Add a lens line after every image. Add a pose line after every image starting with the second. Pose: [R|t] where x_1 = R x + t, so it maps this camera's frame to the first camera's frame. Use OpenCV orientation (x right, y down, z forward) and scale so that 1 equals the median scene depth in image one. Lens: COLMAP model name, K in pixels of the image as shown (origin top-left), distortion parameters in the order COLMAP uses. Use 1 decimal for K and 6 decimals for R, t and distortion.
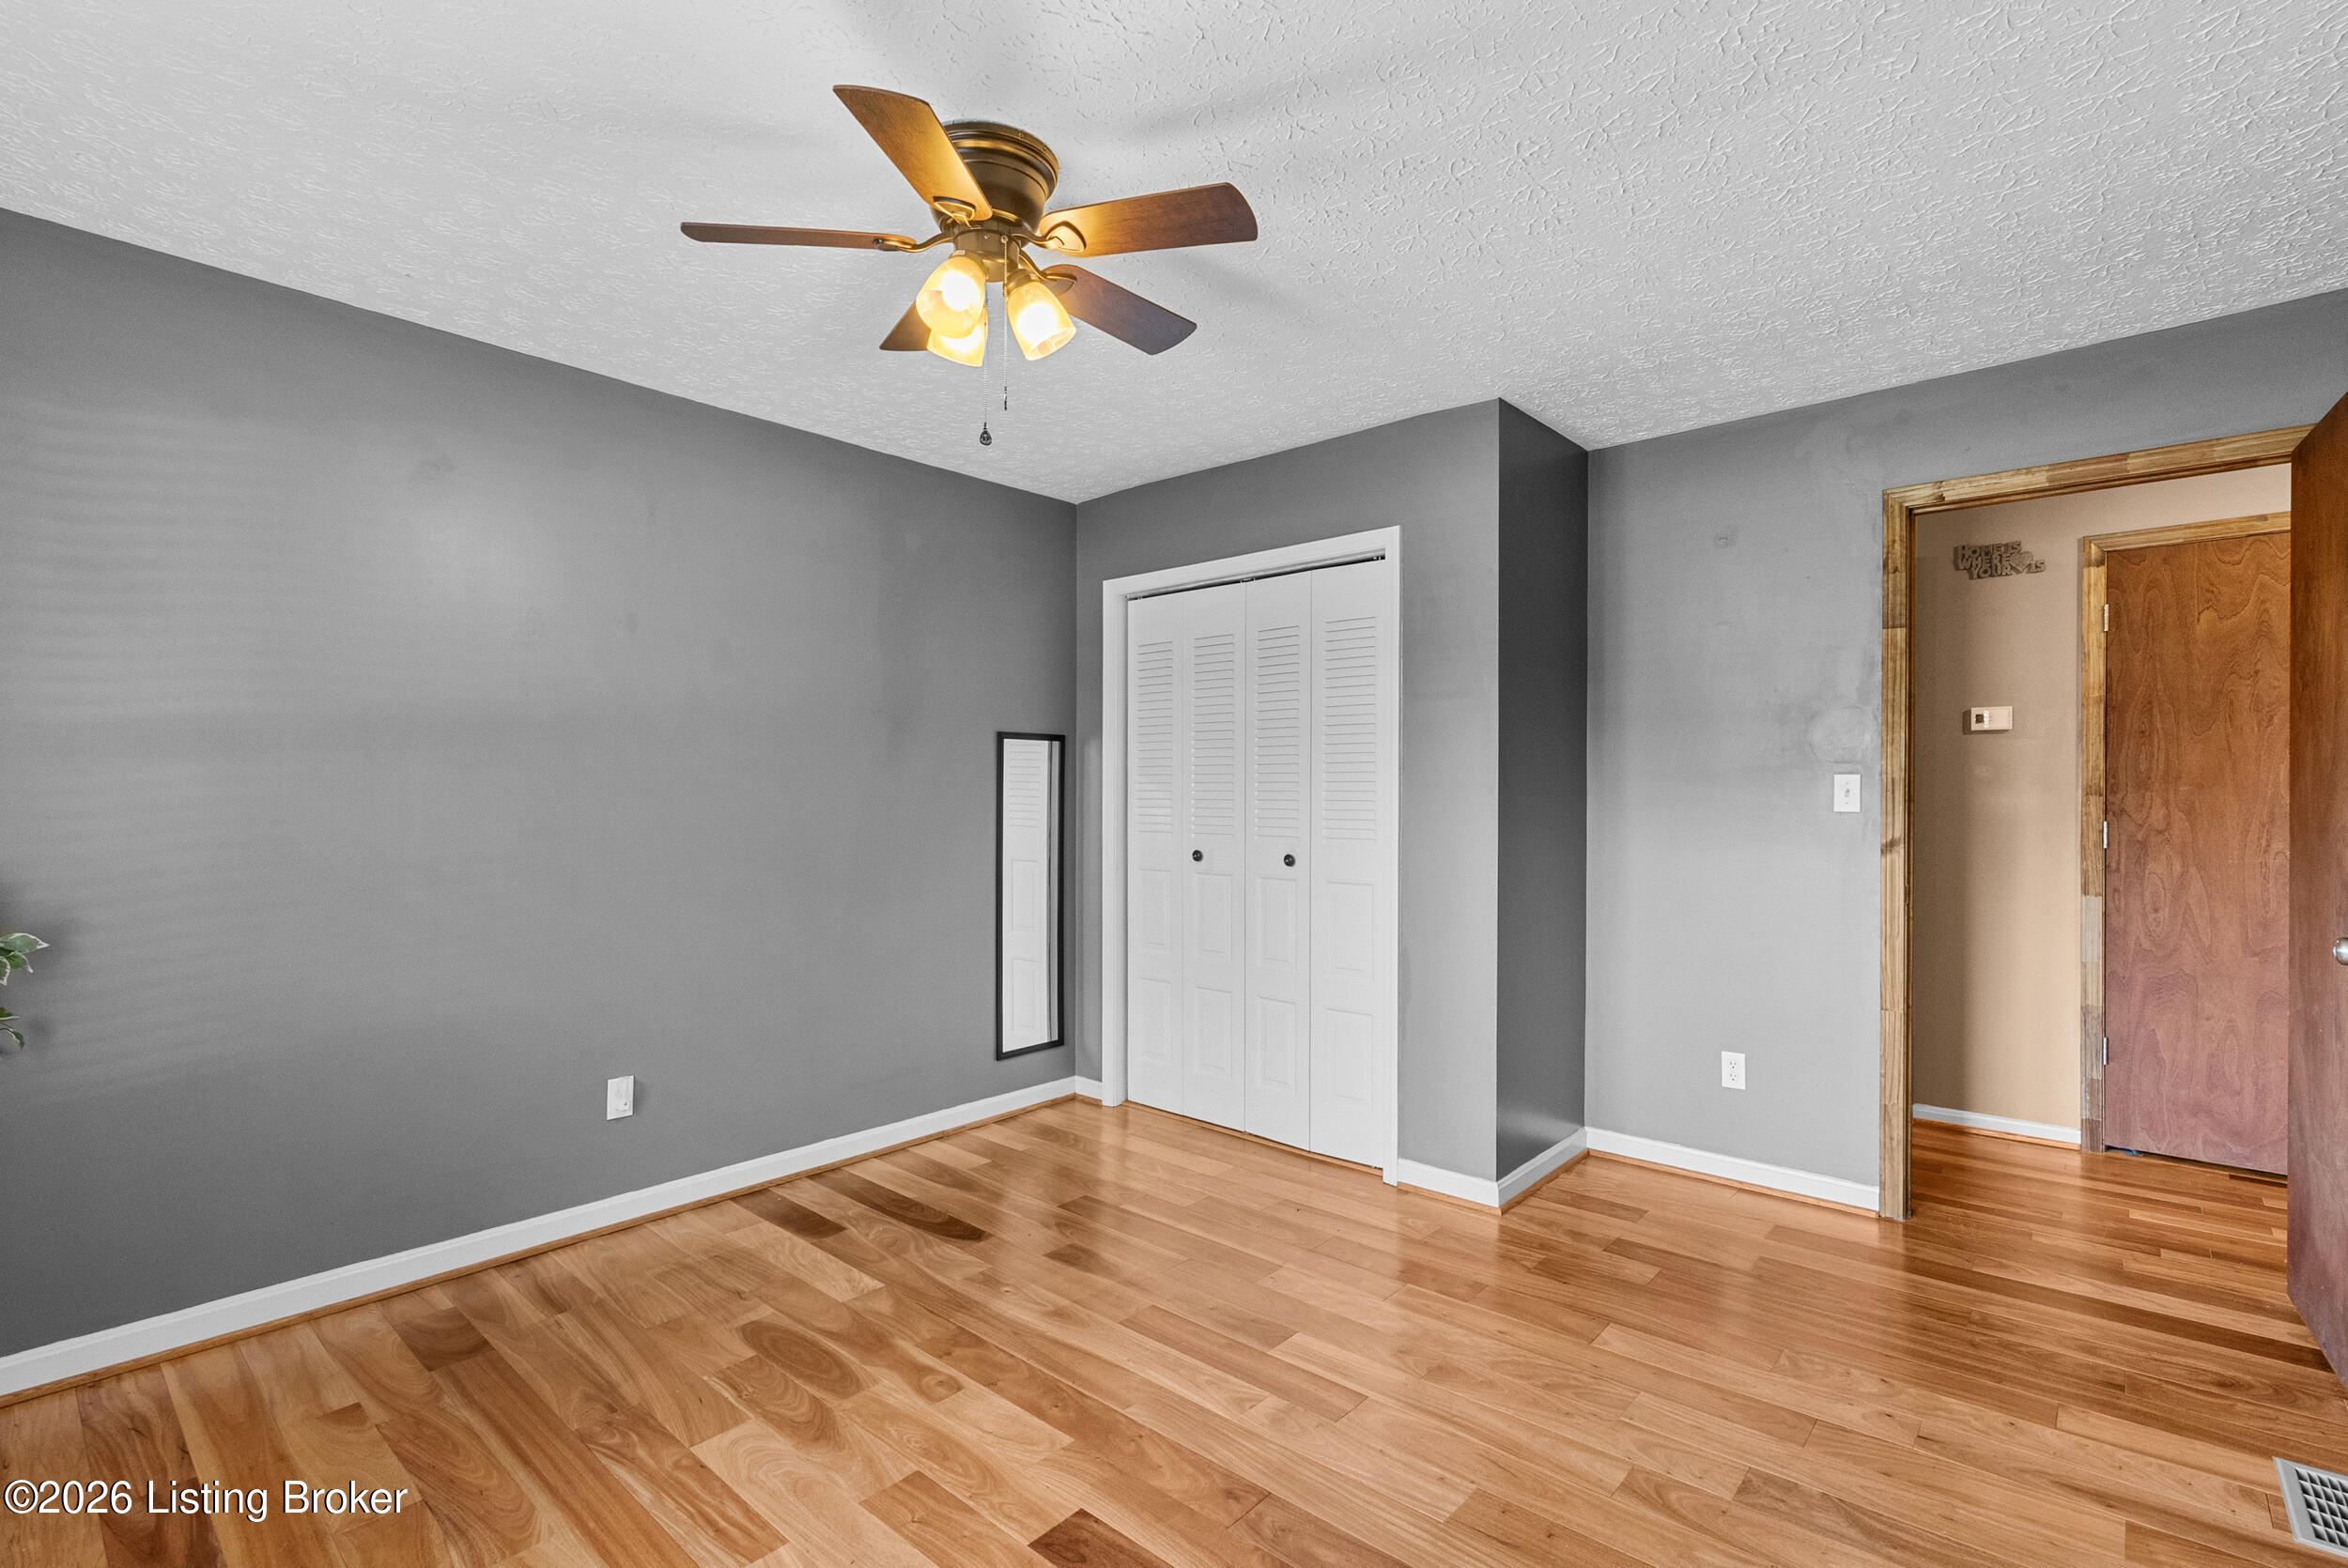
lens RADIAL K [[1058.8, 0, 1175.6], [0, 1058.8, 798.4], [0, 0, 1]] dist [-0.003411, 0.002326]
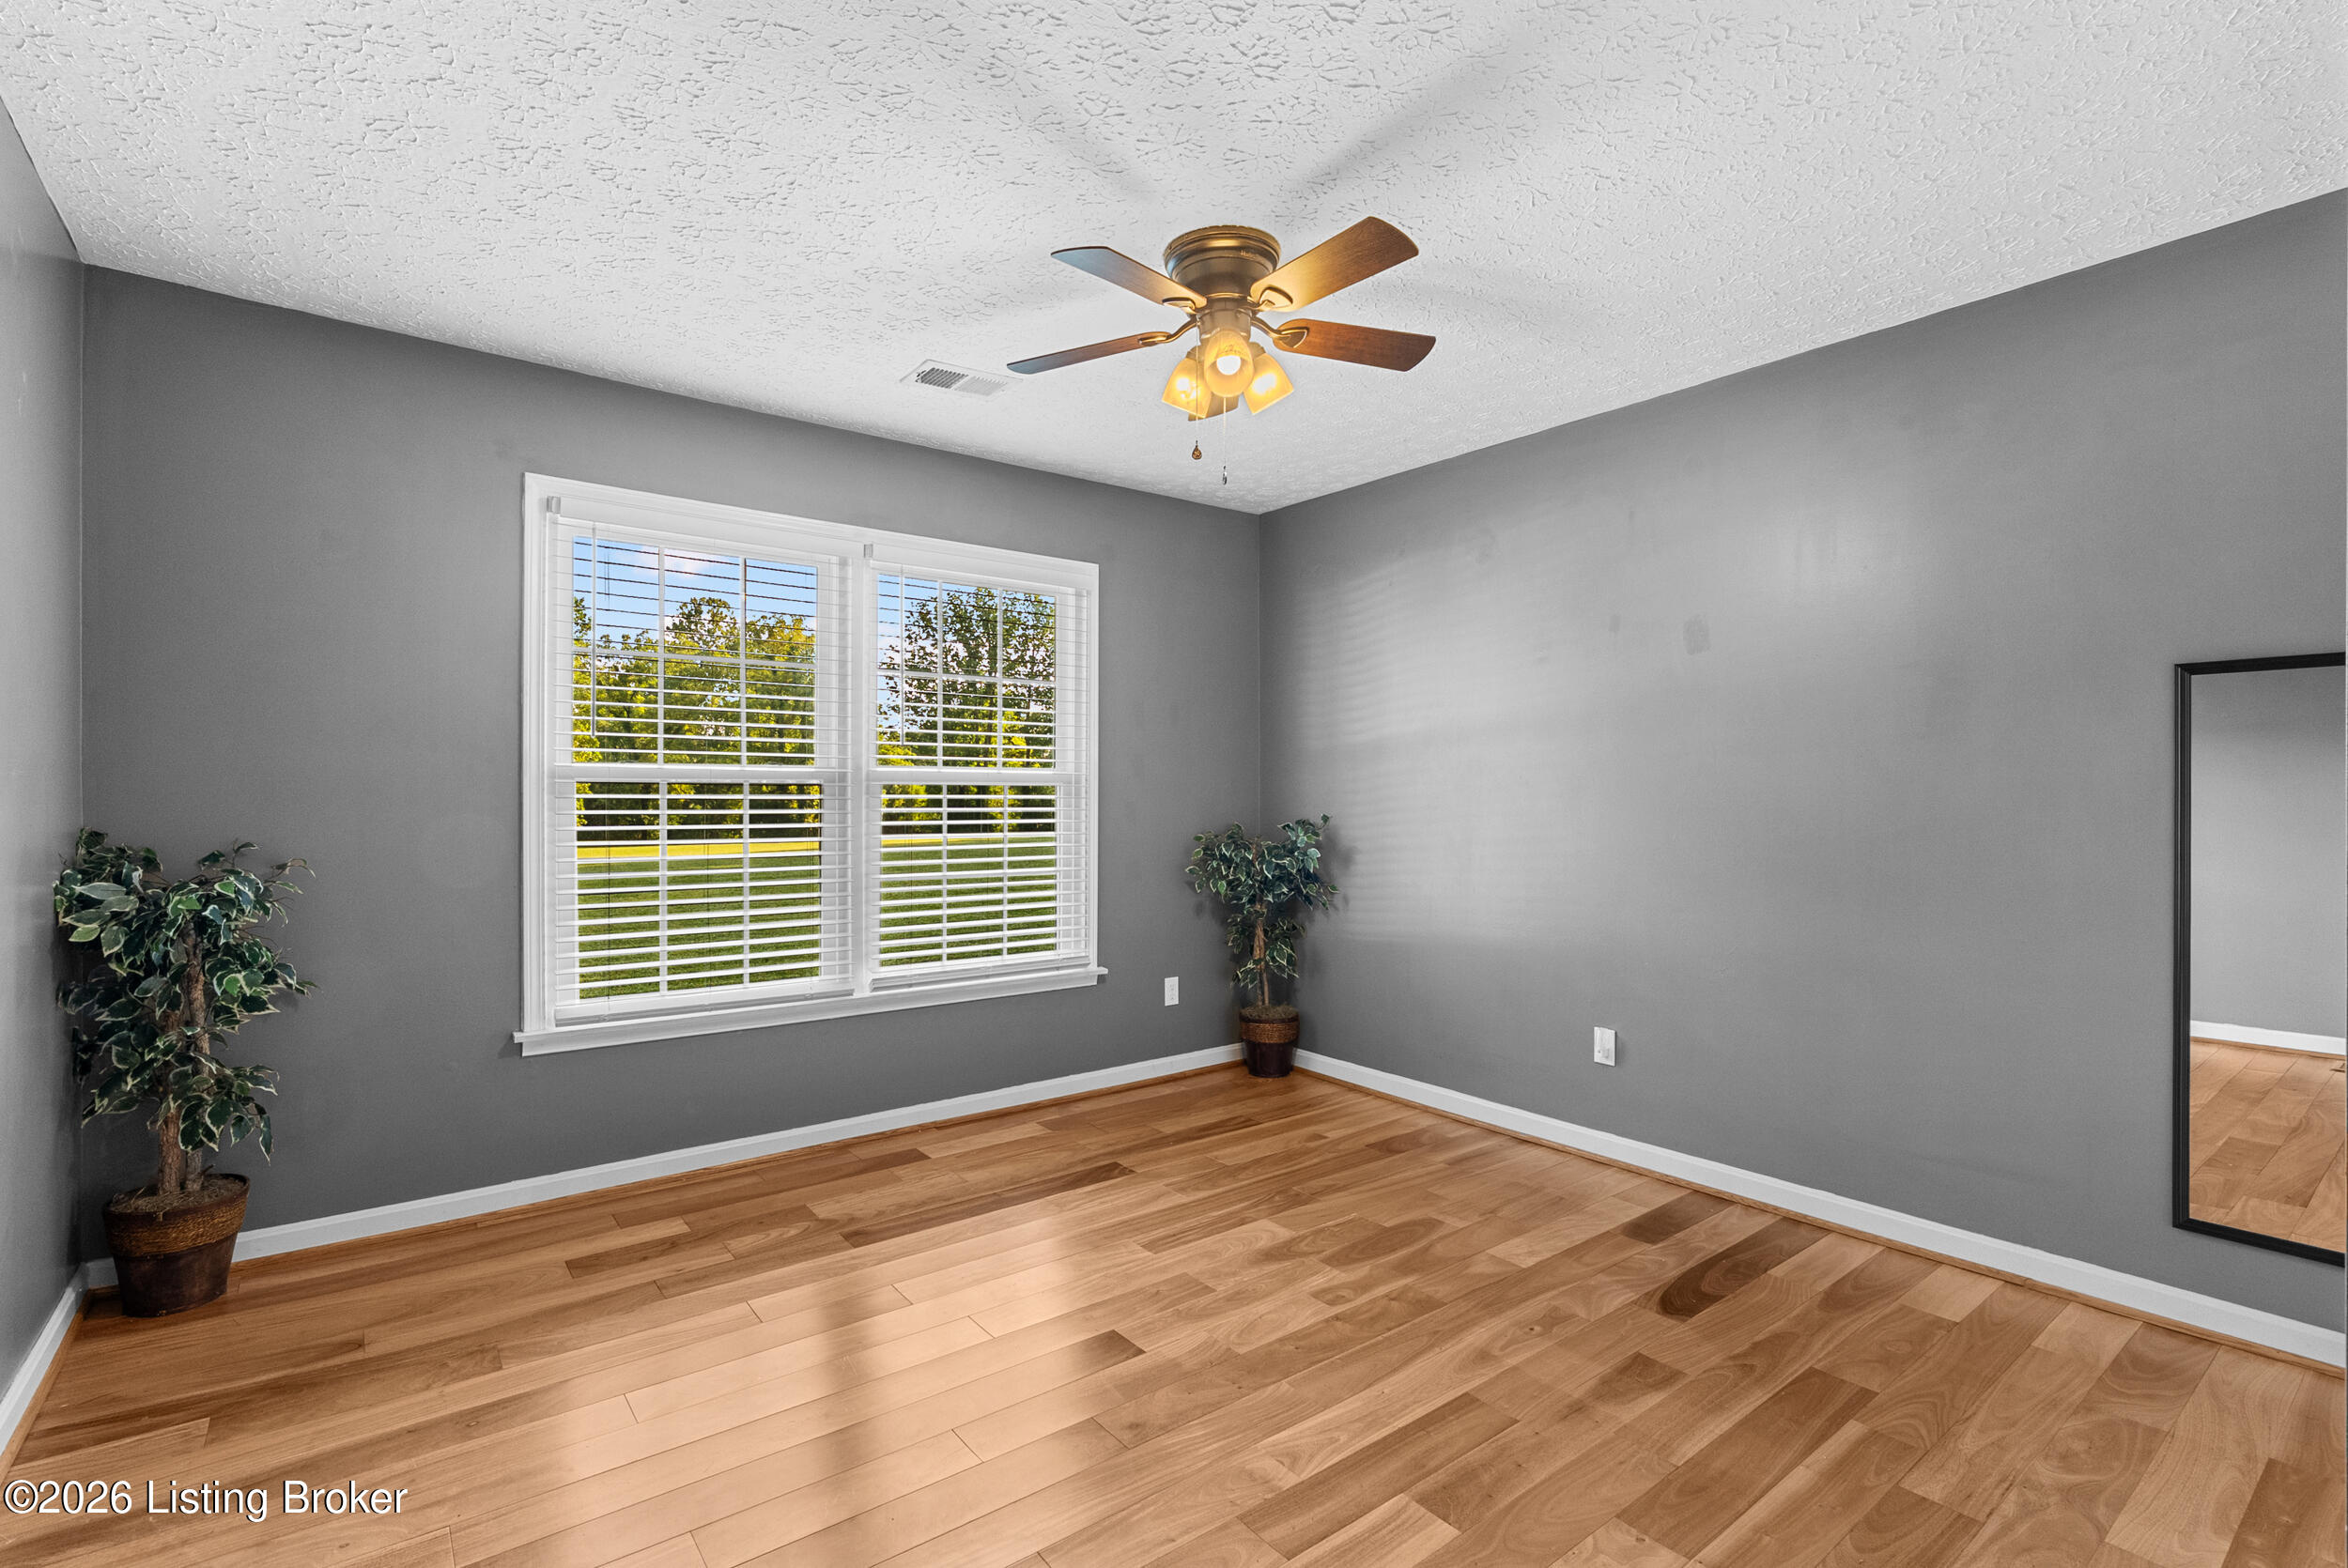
lens RADIAL K [[1058.8, 0, 1191.4], [0, 1058.8, 793.6], [0, 0, 1]] dist [-0.003411, 0.002326]
pose [[-0.166332, -0.001478, -0.986069, 0.741971], [-0.004258, 0.999991, -0.000781, 0.016351], [0.986061, 0.004069, -0.166337, 0.835954]]
